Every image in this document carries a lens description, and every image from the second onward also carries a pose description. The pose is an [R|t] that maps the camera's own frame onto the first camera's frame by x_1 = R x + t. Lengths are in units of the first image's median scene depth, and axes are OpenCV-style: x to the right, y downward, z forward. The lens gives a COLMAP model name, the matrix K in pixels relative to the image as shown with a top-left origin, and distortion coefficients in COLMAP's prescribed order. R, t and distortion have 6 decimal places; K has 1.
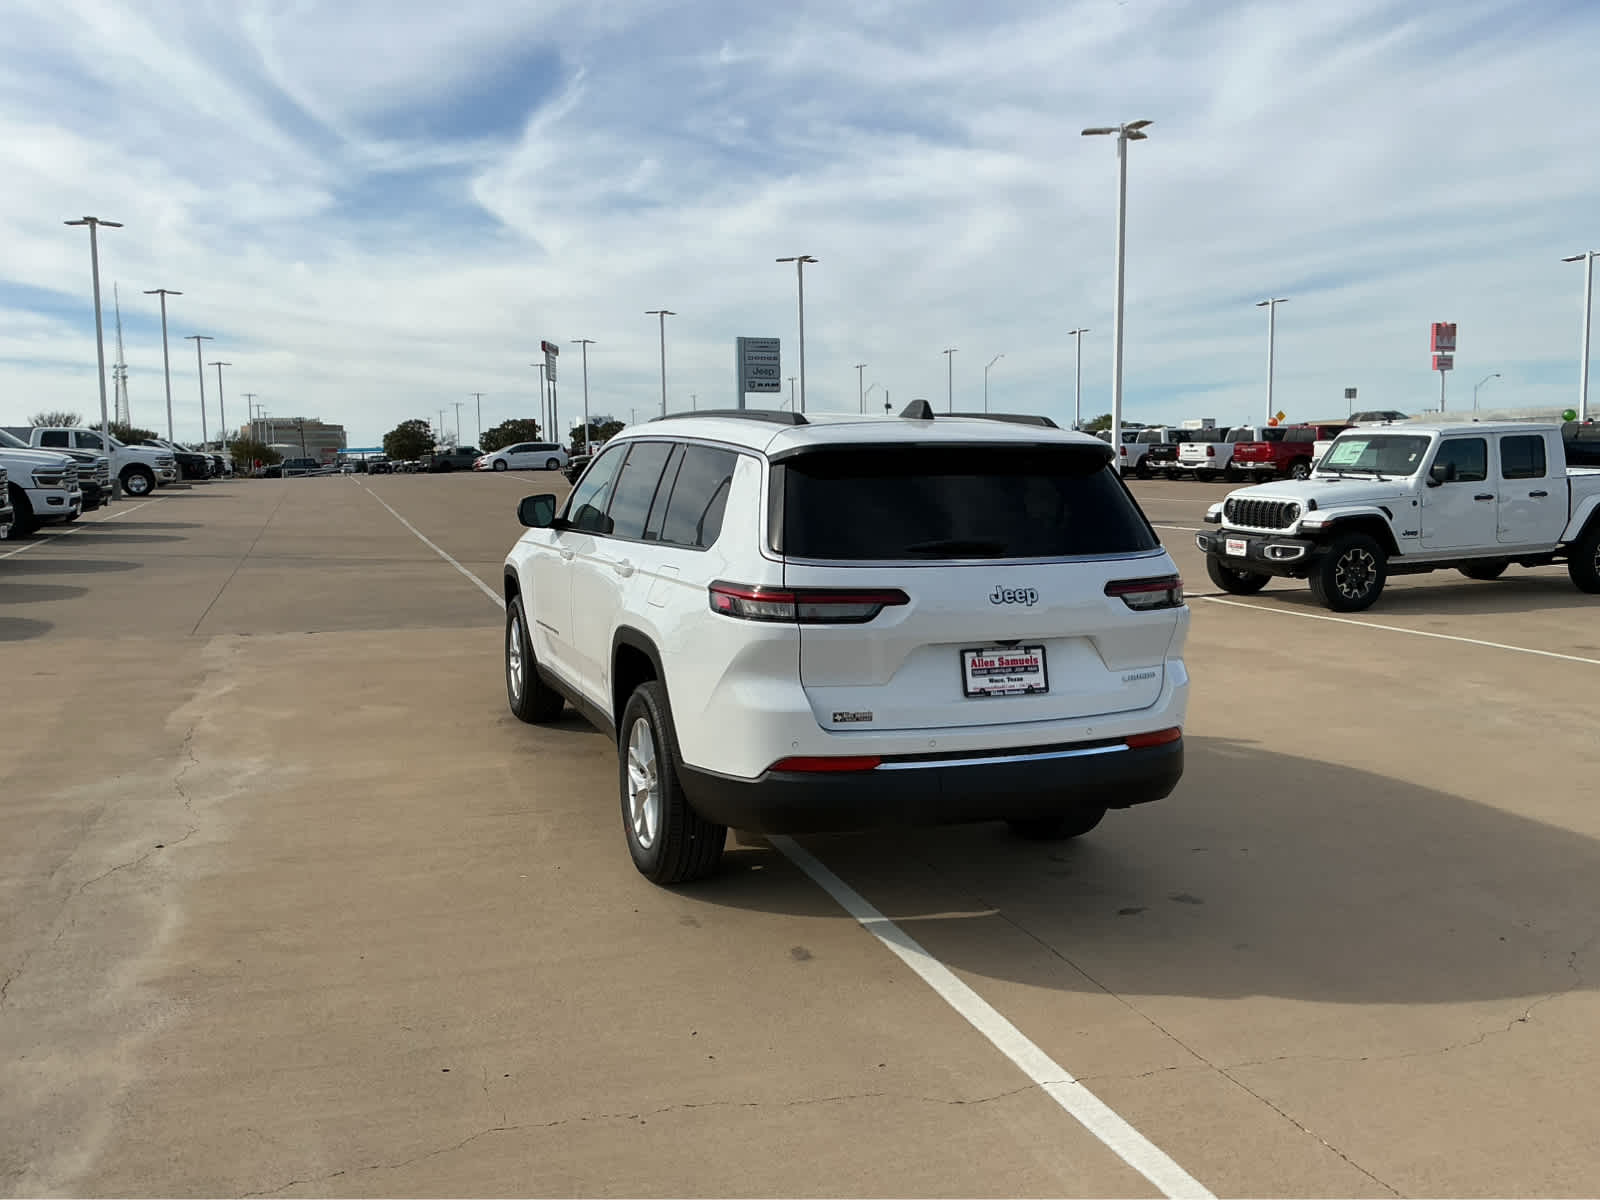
lens RADIAL K [[1319.5, 0, 803.7], [0, 1319.5, 604.5], [0, 0, 1]] dist [0.111715, -0.219899]
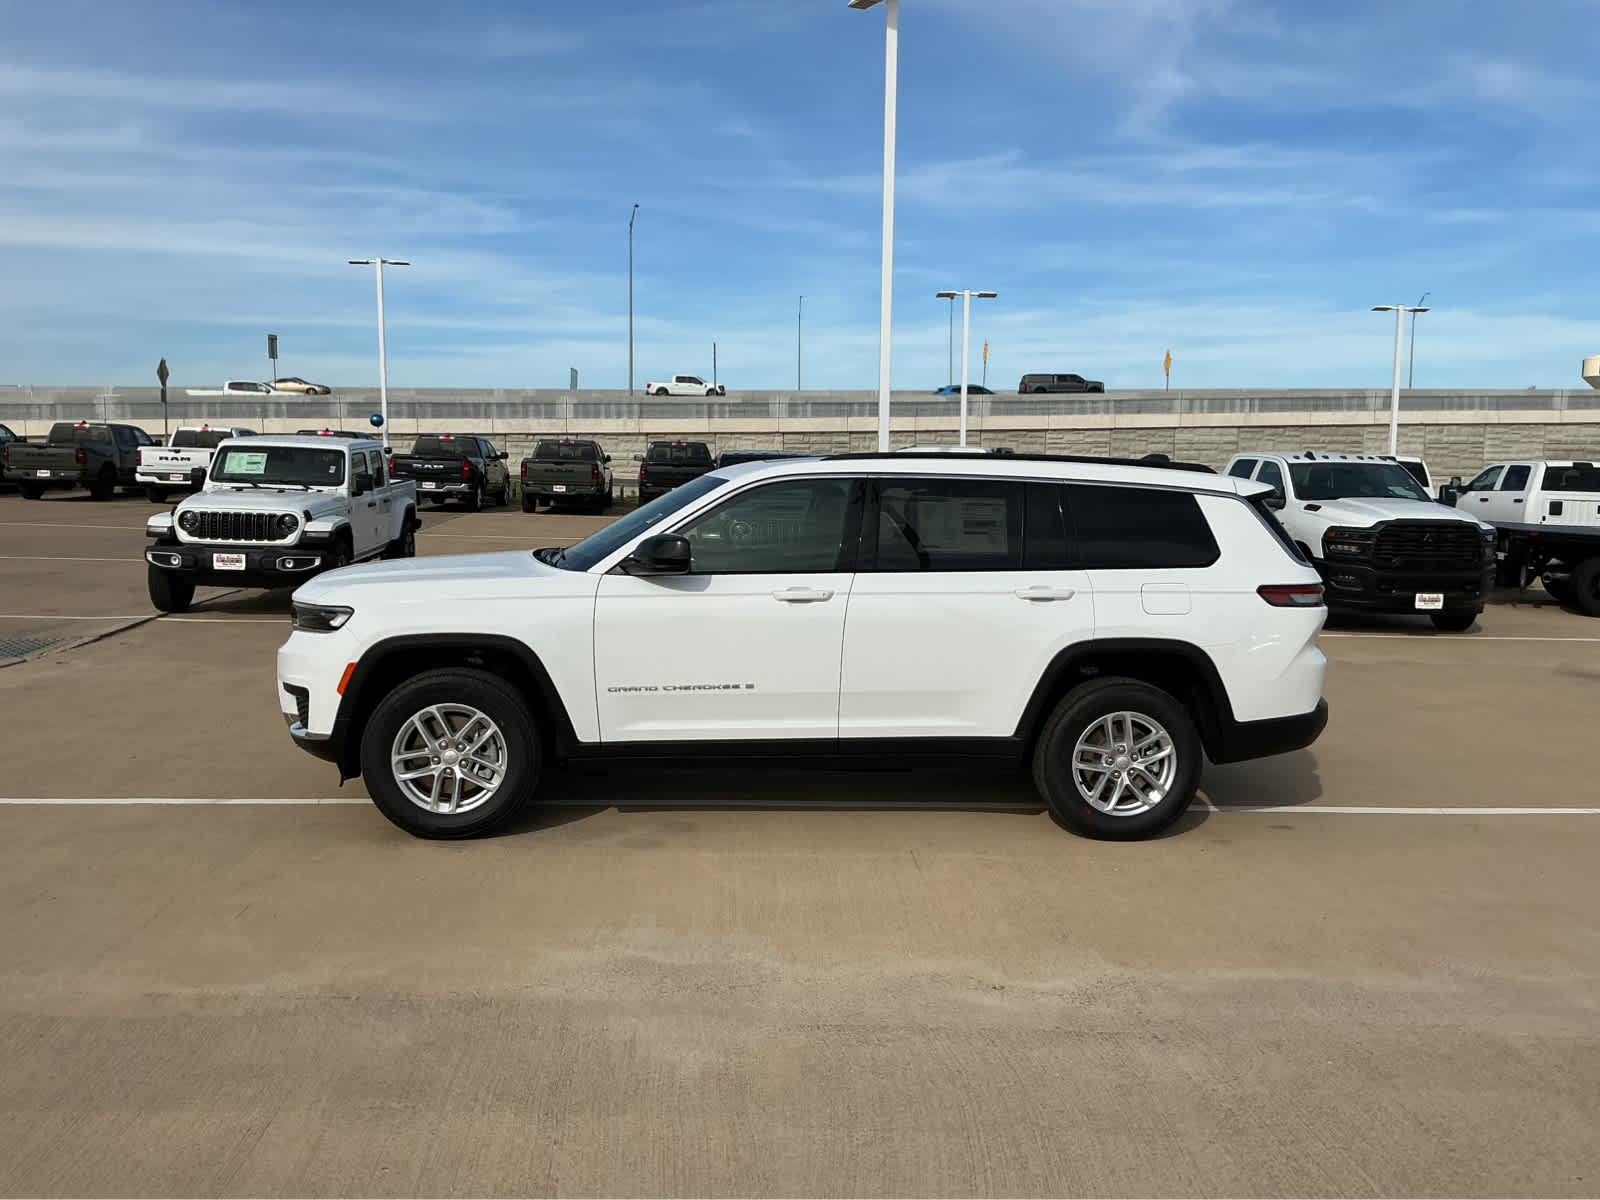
lens RADIAL K [[1319.5, 0, 803.7], [0, 1319.5, 604.5], [0, 0, 1]] dist [0.111715, -0.219899]
pose [[0.264073, -0.098225, 0.959488, -1.487487], [0.091322, 0.992878, 0.076510, -0.145124], [-0.960170, 0.067418, 0.271163, 1.029069]]
